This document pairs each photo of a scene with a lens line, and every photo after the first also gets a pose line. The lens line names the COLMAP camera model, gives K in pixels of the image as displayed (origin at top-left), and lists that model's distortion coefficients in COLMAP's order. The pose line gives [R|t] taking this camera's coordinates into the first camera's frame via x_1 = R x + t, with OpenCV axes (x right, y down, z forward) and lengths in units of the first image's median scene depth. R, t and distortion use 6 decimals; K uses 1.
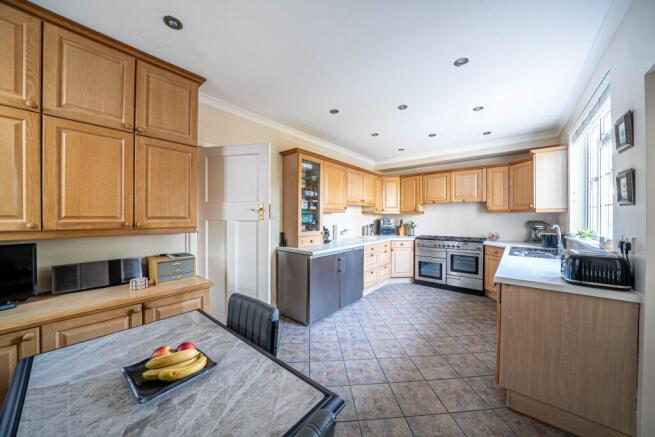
lens RADIAL K [[225.4, 0, 326.6], [0, 225.4, 218.1], [0, 0, 1]] dist [-0.020447, -0.000085]
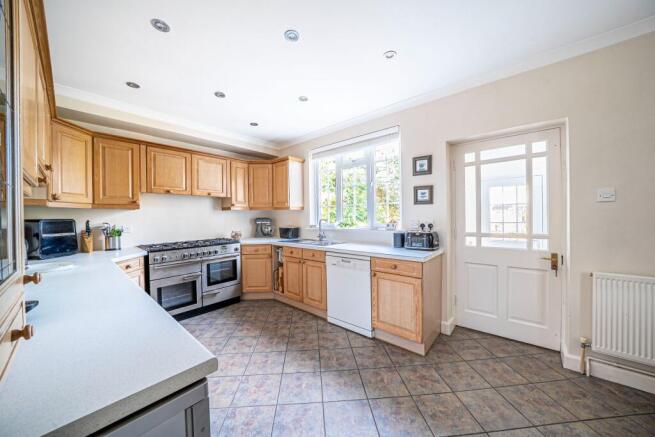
lens RADIAL K [[225.4, 0, 326.6], [0, 225.4, 218.0], [0, 0, 1]] dist [-0.020447, -0.000085]
pose [[0.008667, -0.008945, 0.999922, -0.208221], [0.018219, 0.999795, 0.008786, 0.009358], [-0.999796, 0.018141, 0.008829, 0.649838]]
